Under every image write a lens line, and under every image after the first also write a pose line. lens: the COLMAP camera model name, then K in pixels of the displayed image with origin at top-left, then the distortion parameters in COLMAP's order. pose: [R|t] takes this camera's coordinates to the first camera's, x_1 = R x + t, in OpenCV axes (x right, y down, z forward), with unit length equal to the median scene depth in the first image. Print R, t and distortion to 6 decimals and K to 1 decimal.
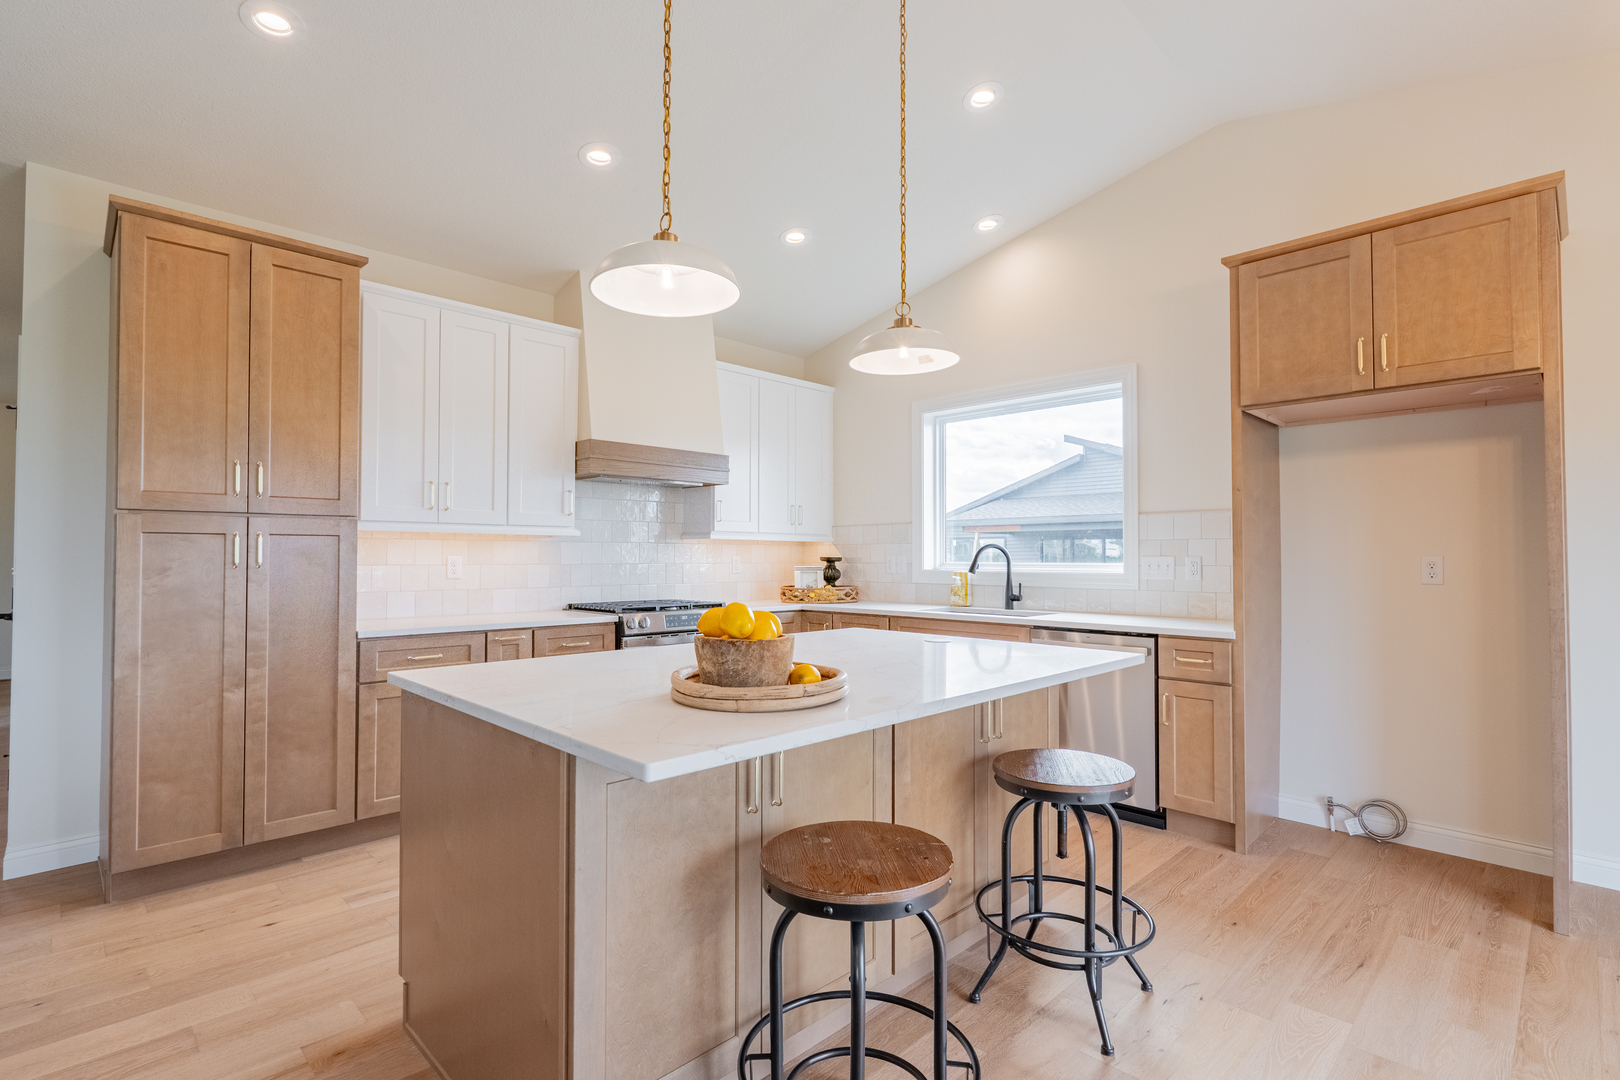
lens RADIAL K [[748.9, 0, 810.0], [0, 748.9, 540.0], [0, 0, 1]] dist [-0.002367, -0.000169]
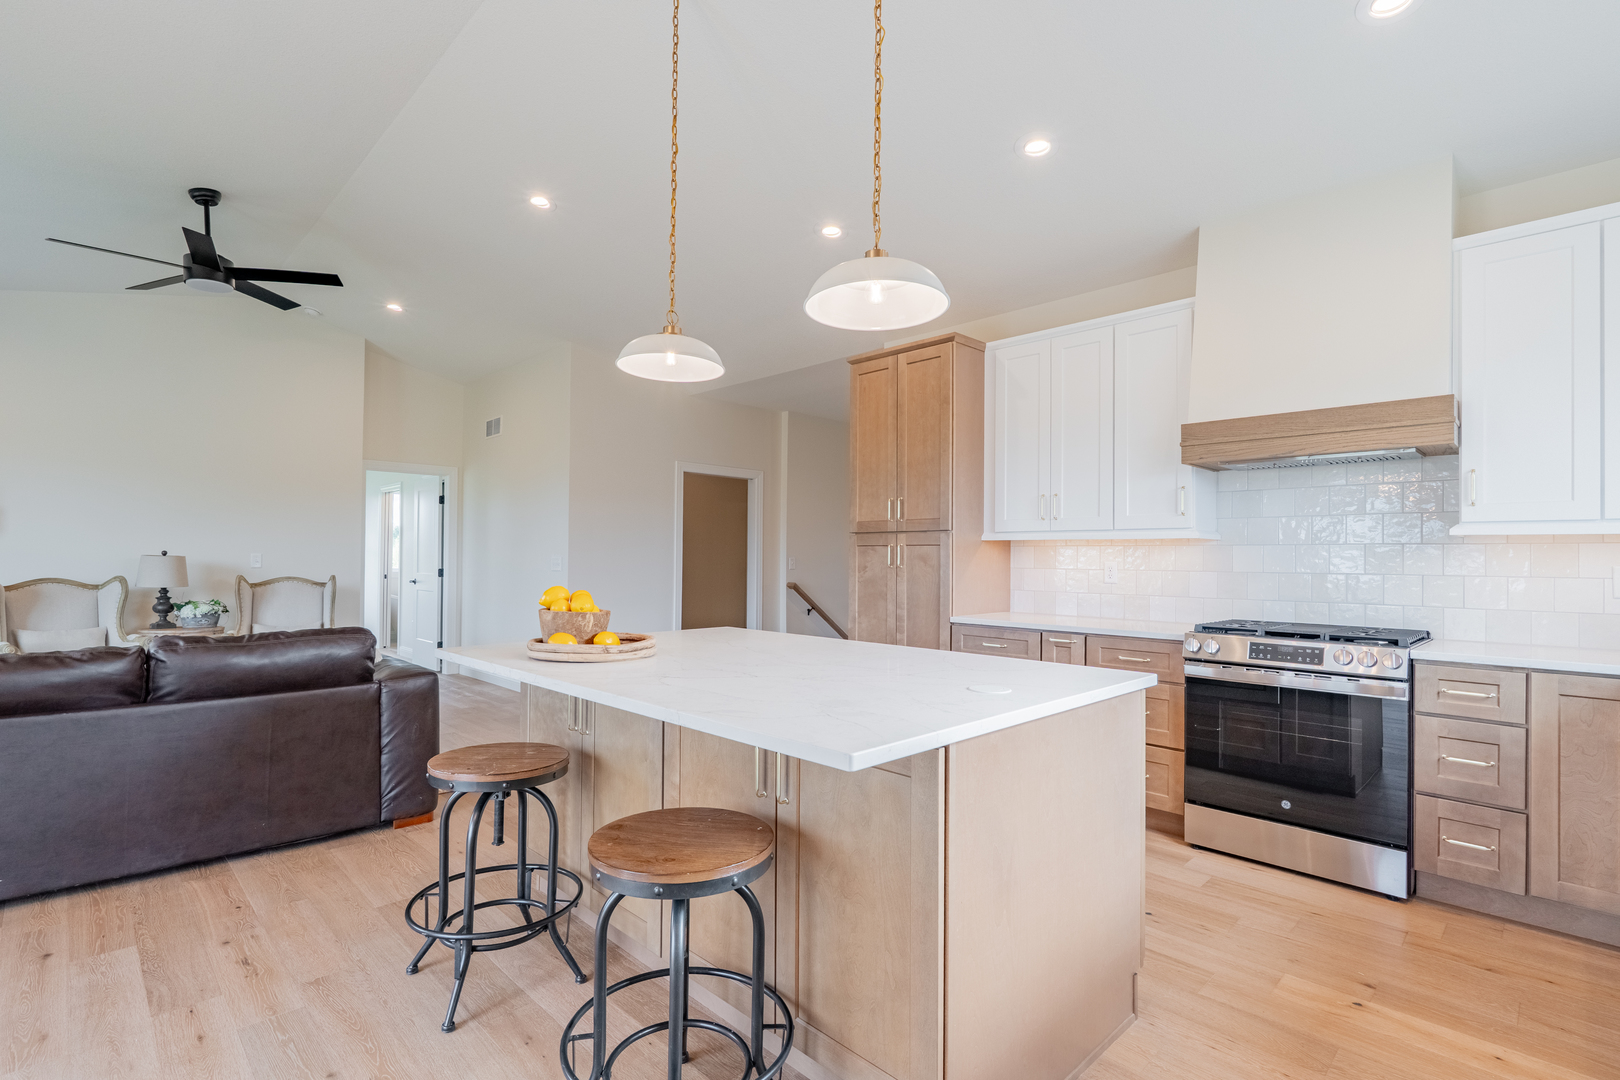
lens RADIAL K [[767.0, 0, 841.6], [0, 767.0, 549.2], [0, 0, 1]] dist [-0.001046, -0.000144]
pose [[0.024914, -0.010430, -0.999635, 0.800816], [0.014535, 0.999844, -0.010070, 0.014143], [0.999584, -0.014279, 0.025062, 0.825080]]
